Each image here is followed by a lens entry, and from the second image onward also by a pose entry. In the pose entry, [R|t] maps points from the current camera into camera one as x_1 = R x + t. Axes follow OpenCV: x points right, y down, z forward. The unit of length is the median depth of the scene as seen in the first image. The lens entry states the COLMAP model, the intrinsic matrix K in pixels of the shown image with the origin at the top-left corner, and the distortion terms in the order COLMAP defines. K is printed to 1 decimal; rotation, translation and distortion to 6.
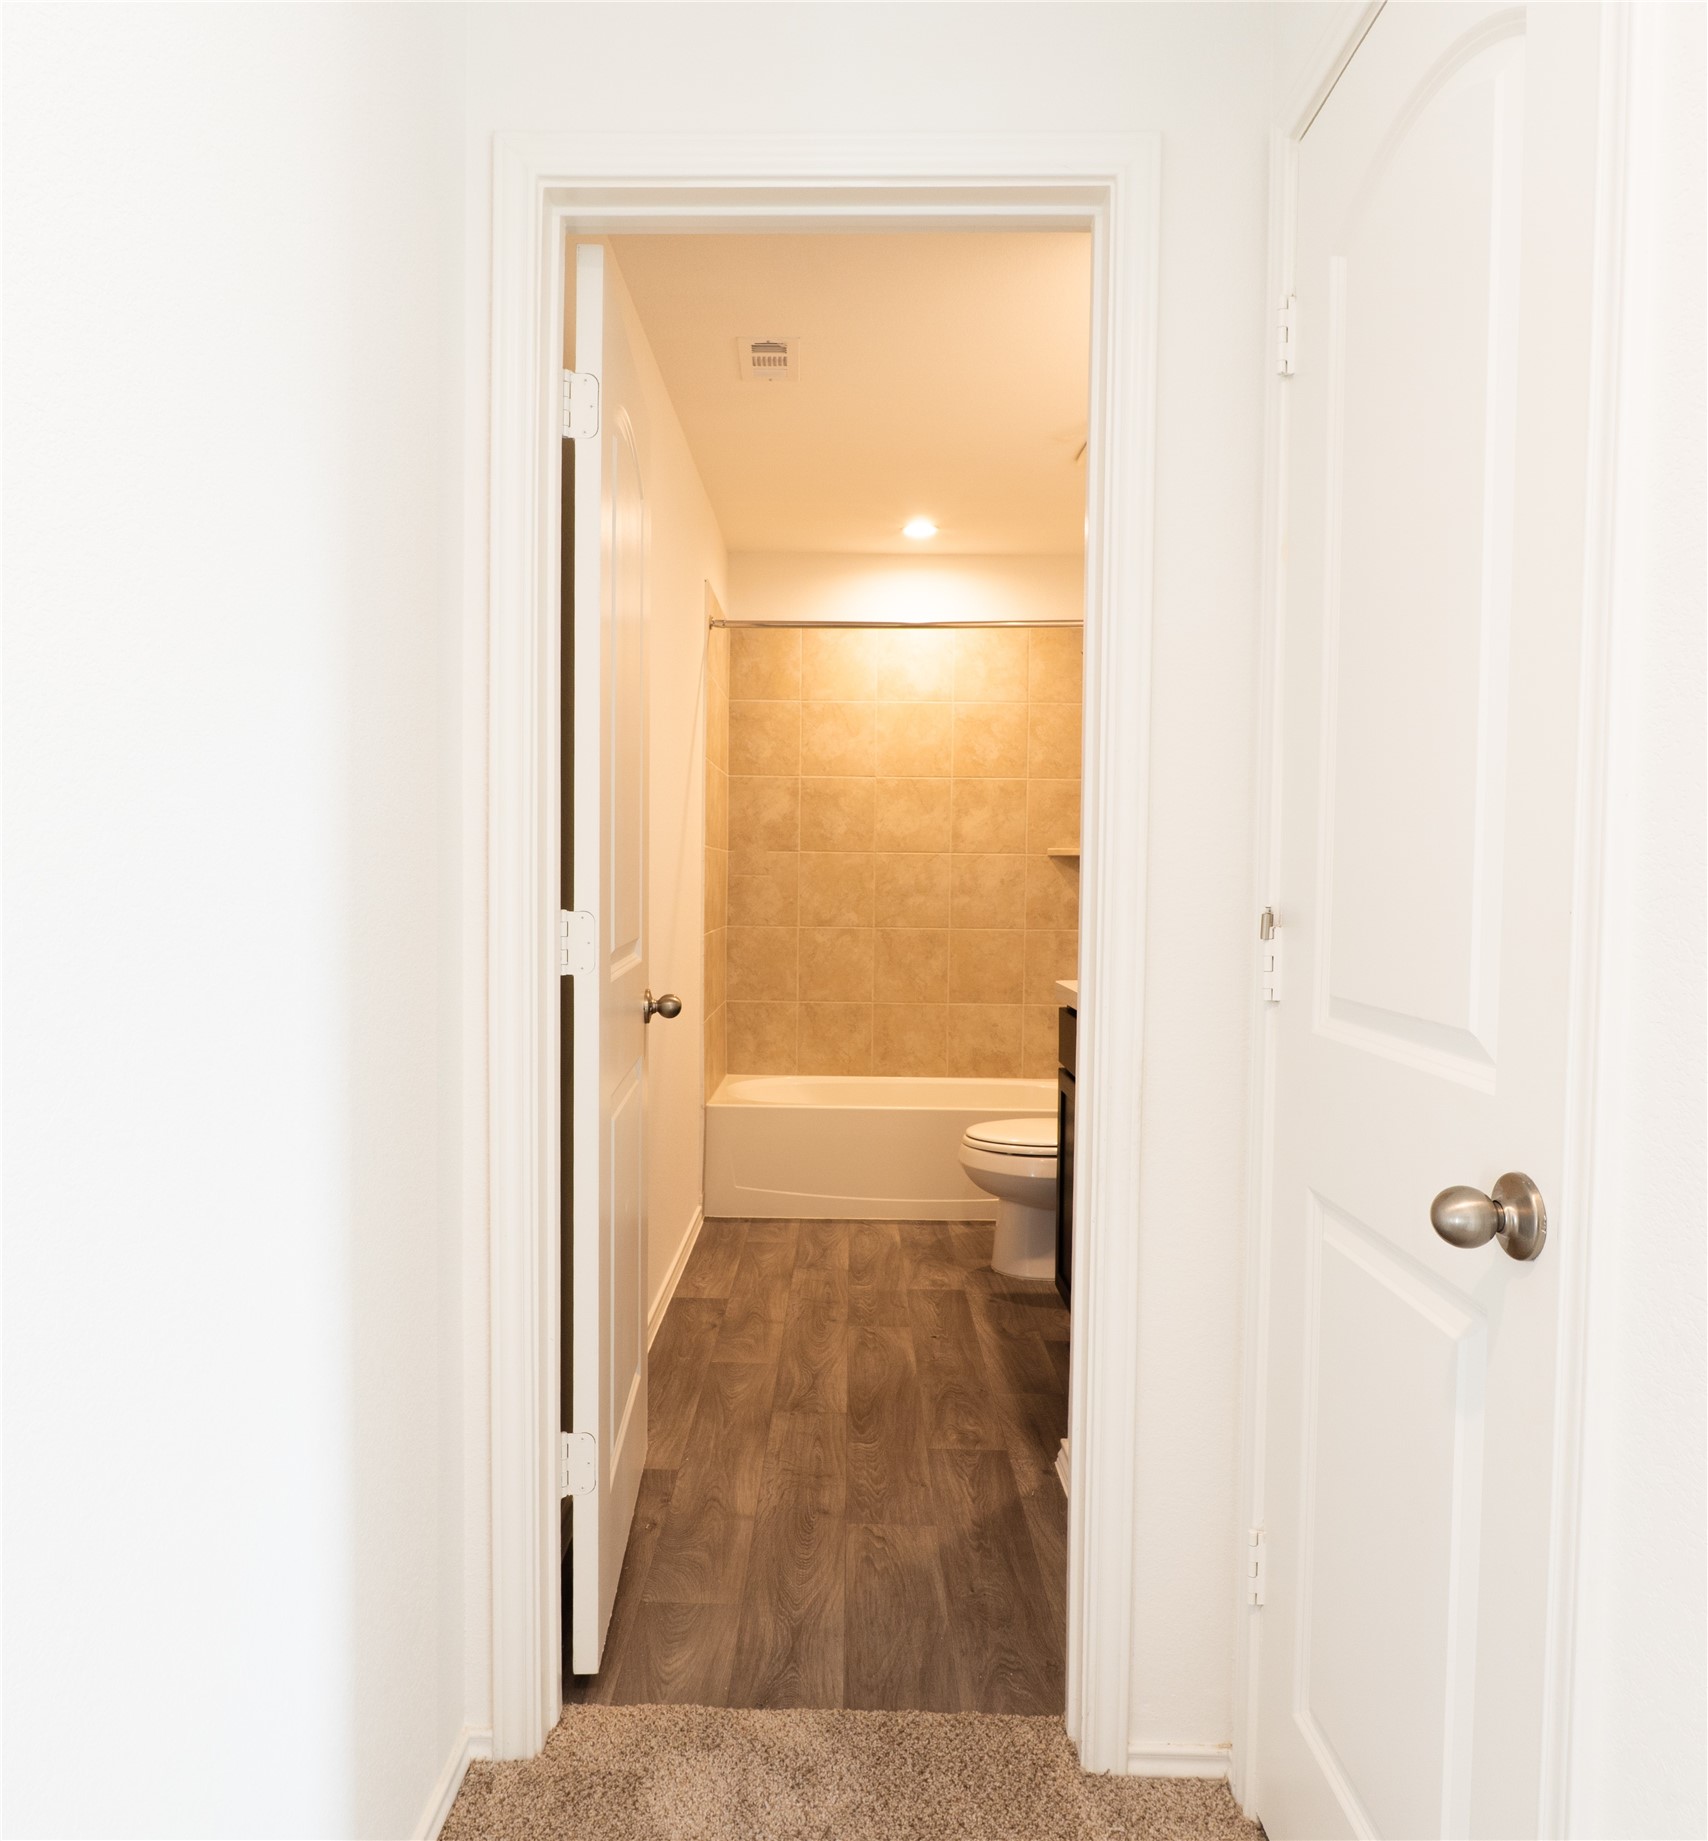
lens RADIAL K [[1292.1, 0, 848.8], [0, 1292.1, 920.6], [0, 0, 1]] dist [0.040933, 0.000319]
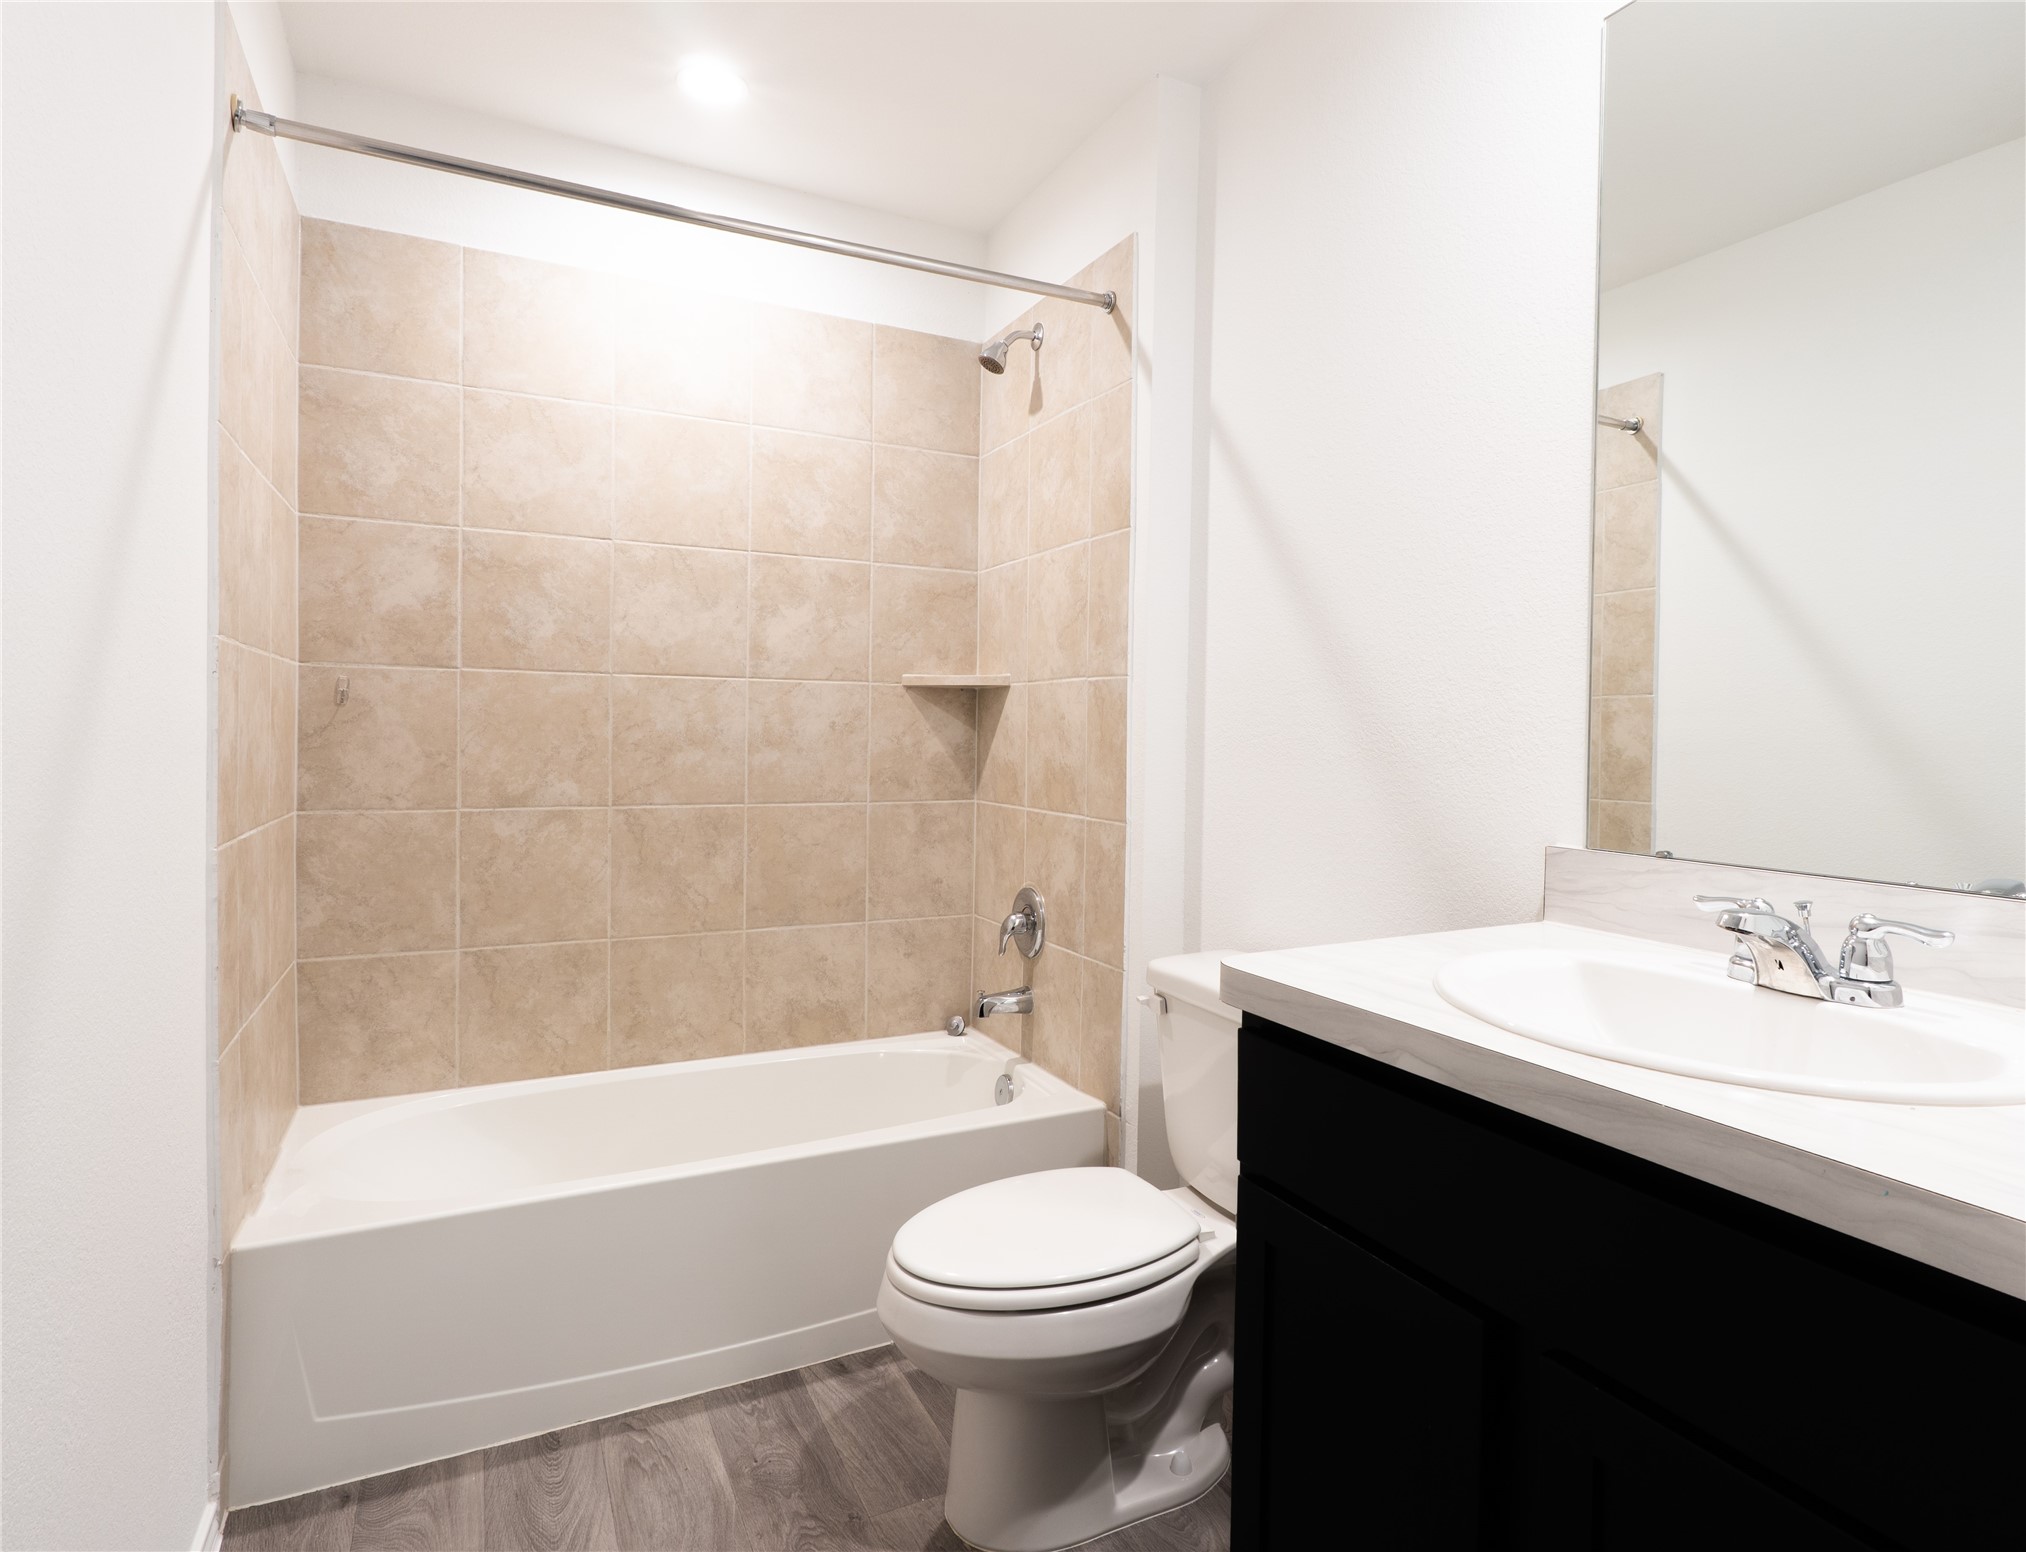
lens RADIAL K [[1138.7, 0, 1084.5], [0, 1138.7, 753.3], [0, 0, 1]] dist [-0.003043, 0.000253]
pose [[0.881661, -0.007852, 0.471818, -0.032831], [0.013249, 0.999879, -0.008118, -0.011279], [-0.471697, 0.013408, 0.881659, 0.467256]]
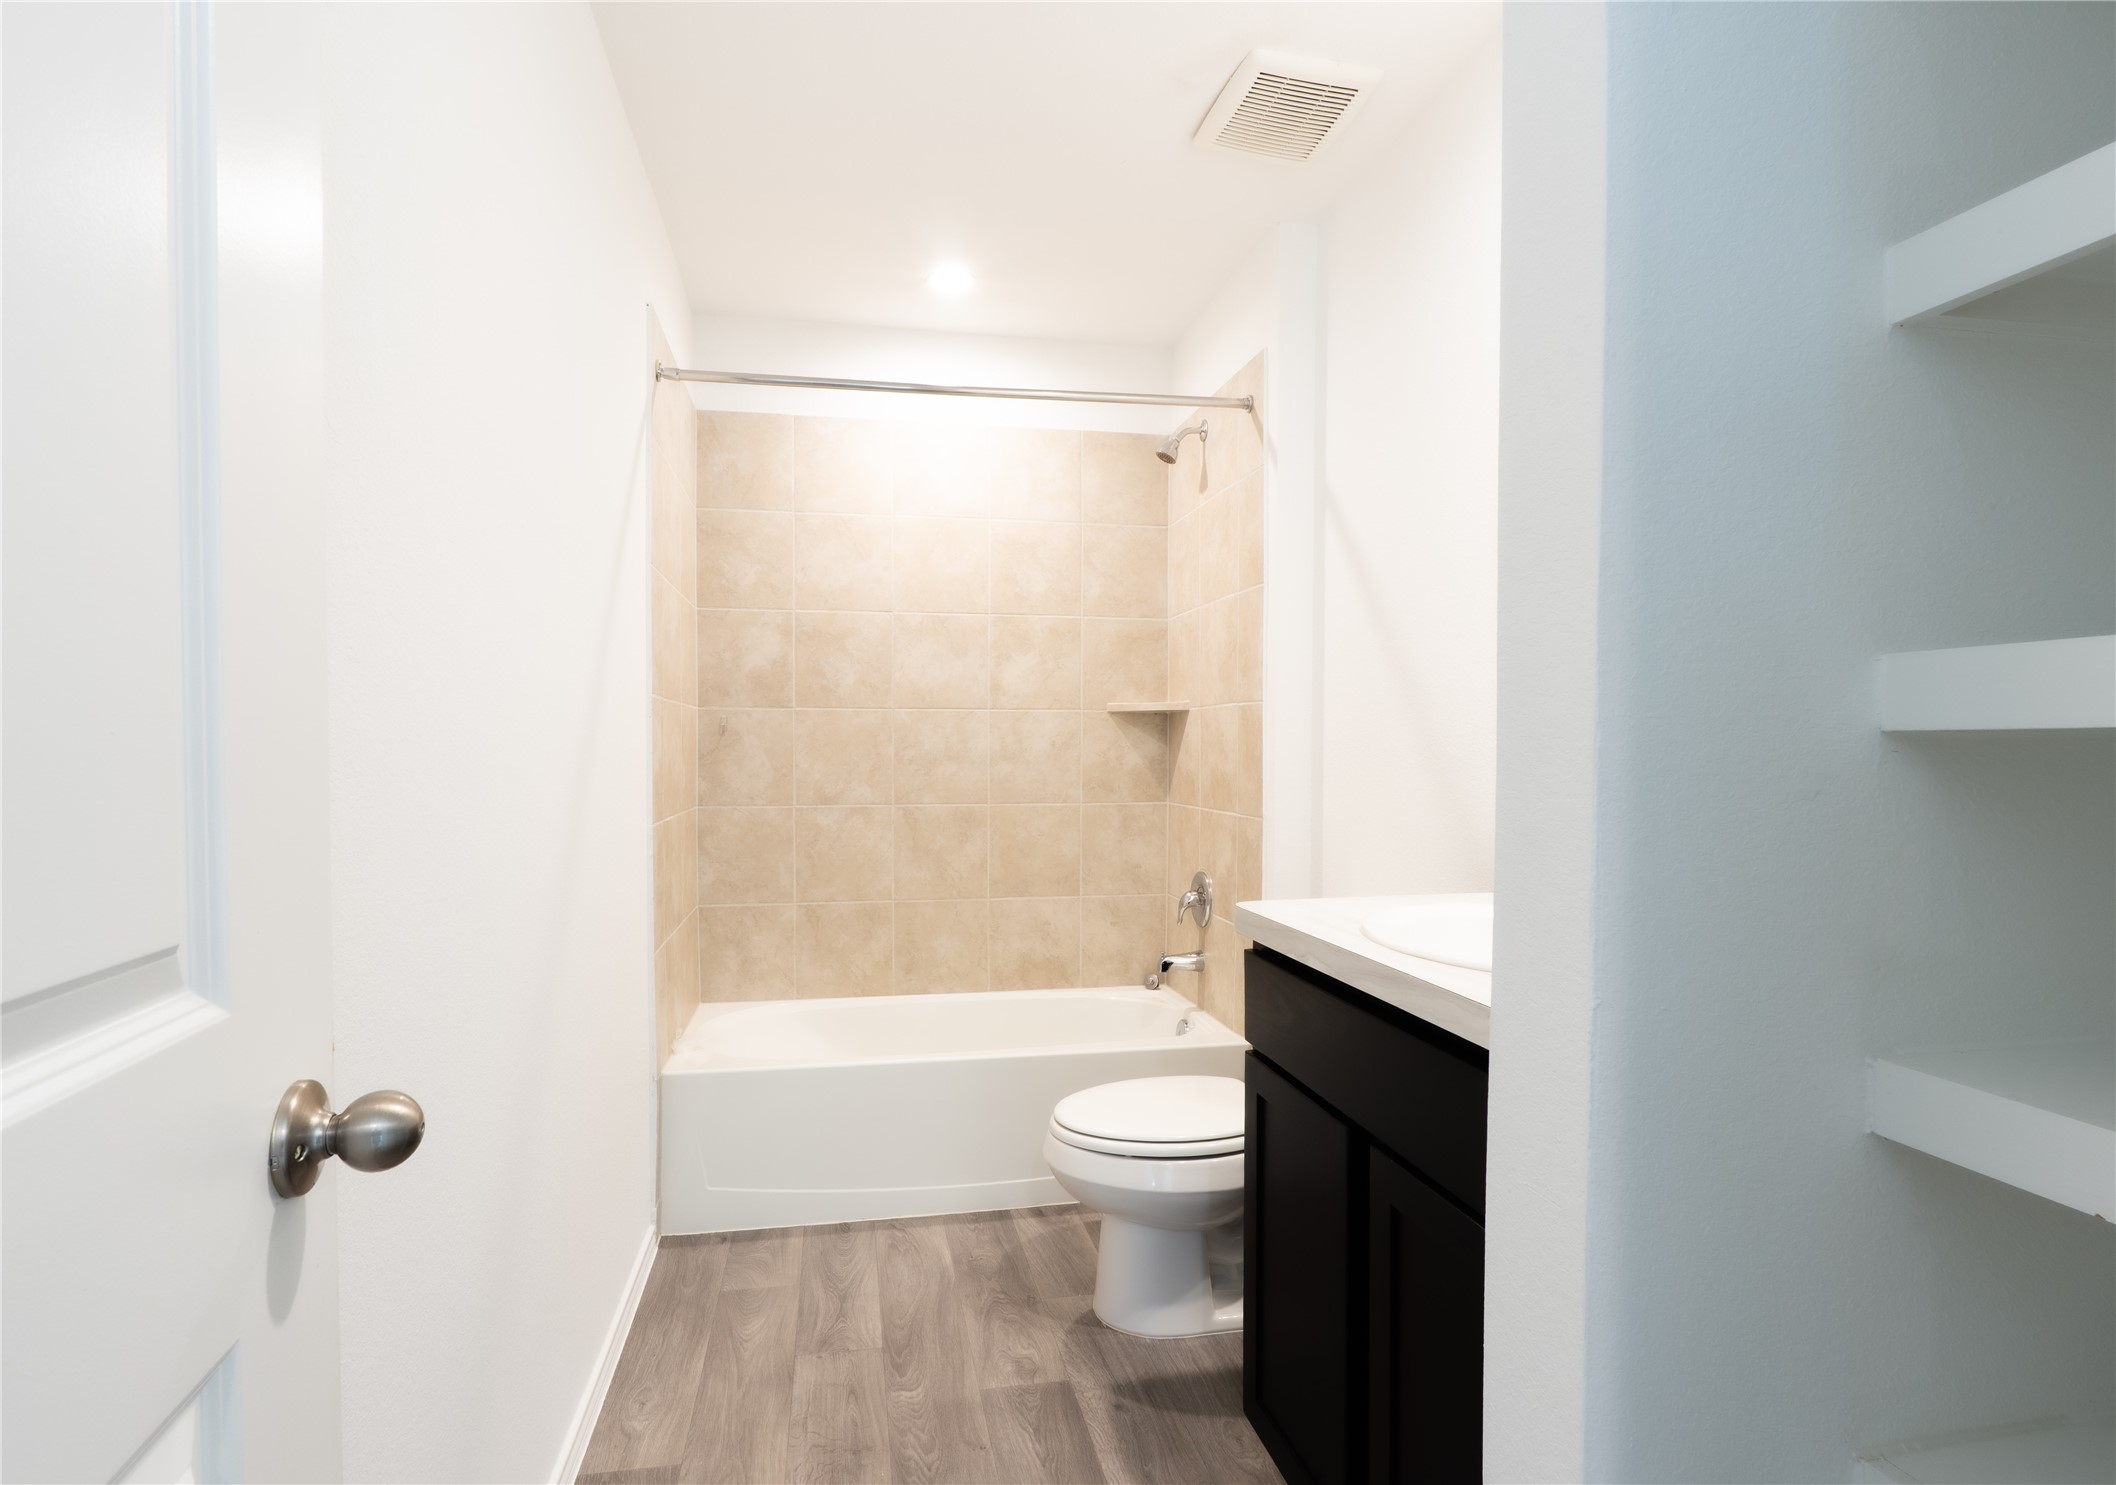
lens RADIAL K [[1065.1, 0, 1029.8], [0, 1065.1, 768.3], [0, 0, 1]] dist [-0.003808, 0.000139]
pose [[0.983974, -0.014955, 0.177686, -0.013654], [0.017300, 0.999782, -0.011656, -0.007951], [-0.177473, 0.014543, 0.984018, 0.354571]]
